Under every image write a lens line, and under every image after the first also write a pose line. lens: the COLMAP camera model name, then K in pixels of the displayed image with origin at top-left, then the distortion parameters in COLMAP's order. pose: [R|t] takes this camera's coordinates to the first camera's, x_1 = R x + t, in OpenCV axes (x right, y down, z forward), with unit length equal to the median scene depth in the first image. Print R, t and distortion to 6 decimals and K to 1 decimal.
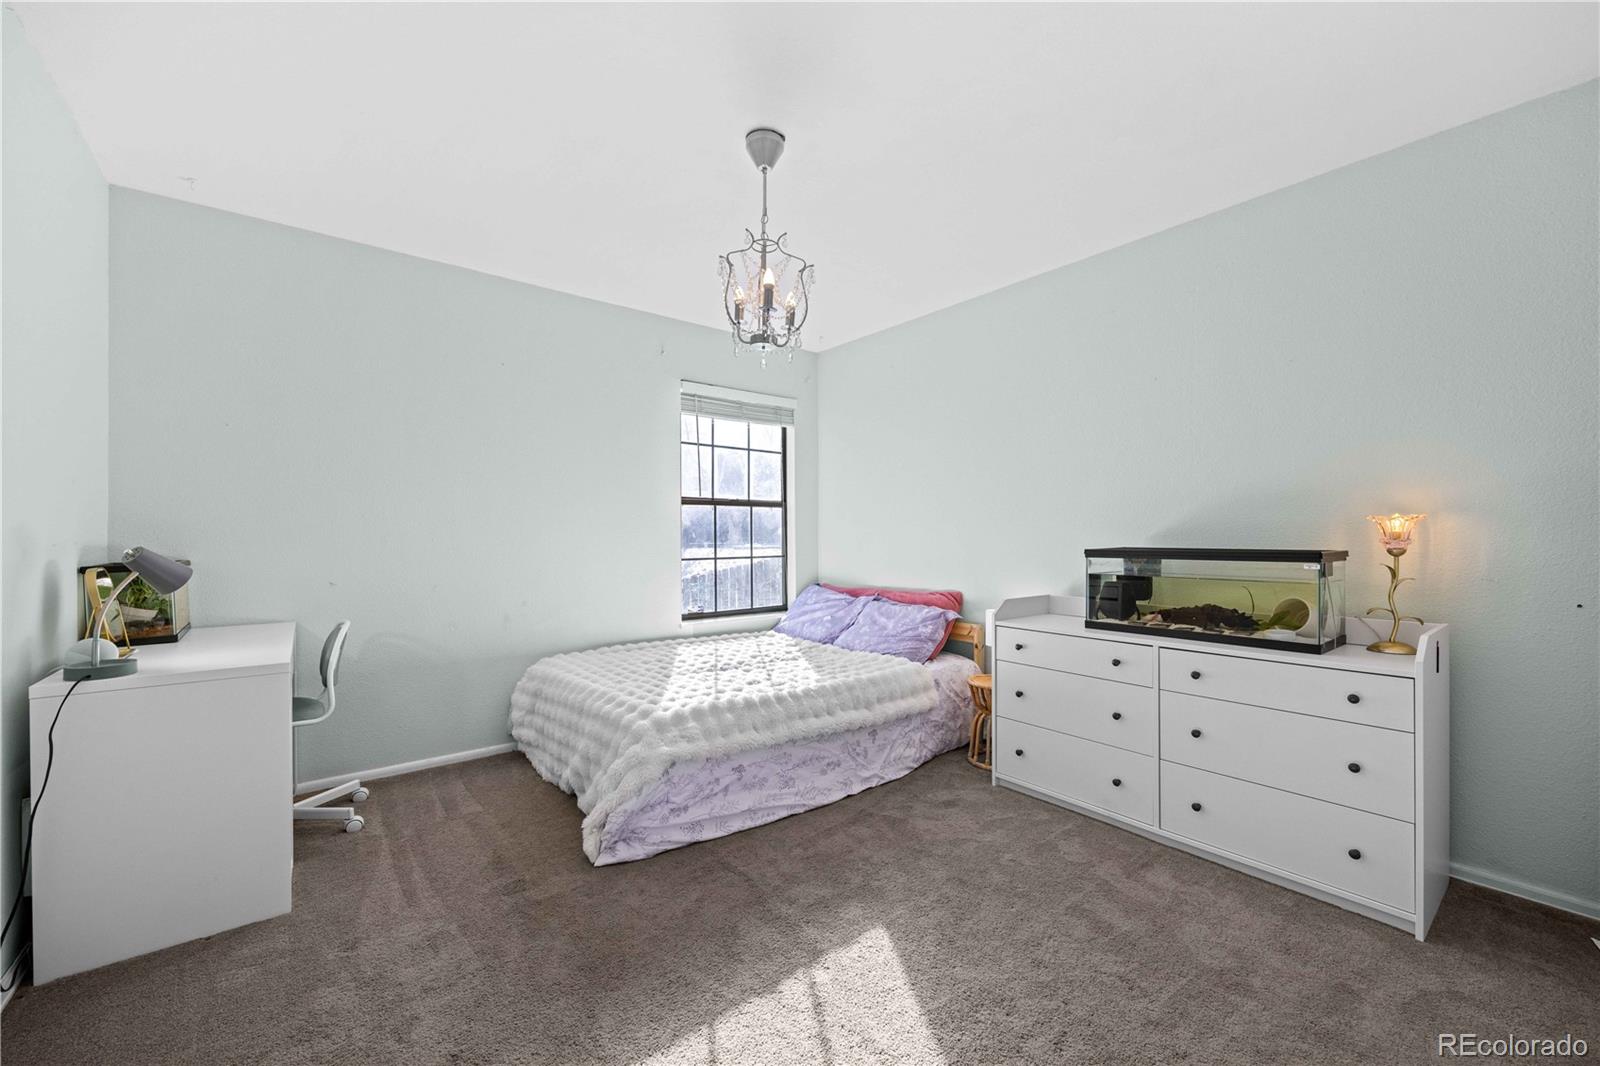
lens RADIAL K [[619.9, 0, 803.4], [0, 619.9, 535.8], [0, 0, 1]] dist [-0.001559, -0.000523]
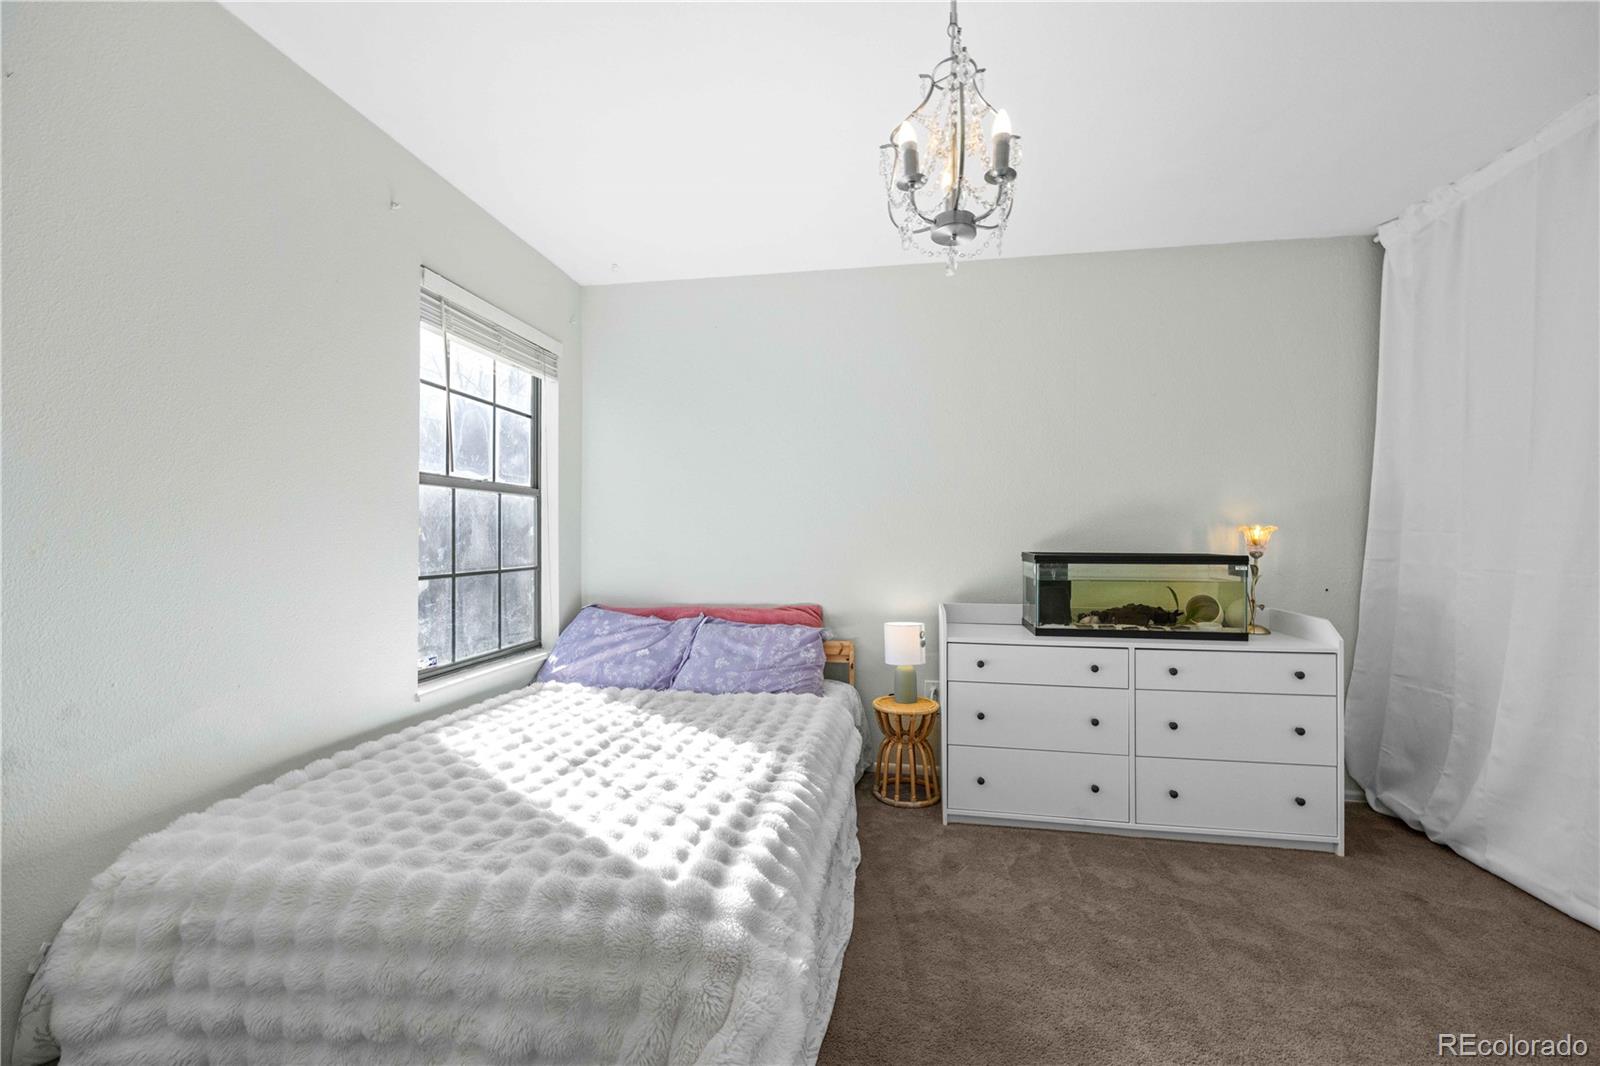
lens RADIAL K [[619.9, 0, 787.1], [0, 619.9, 532.5], [0, 0, 1]] dist [-0.001559, -0.000523]
pose [[0.745285, 0.009836, 0.666674, -0.455593], [-0.005573, 0.999948, -0.008522, -0.003108], [-0.666723, 0.002636, 0.745301, 0.499788]]
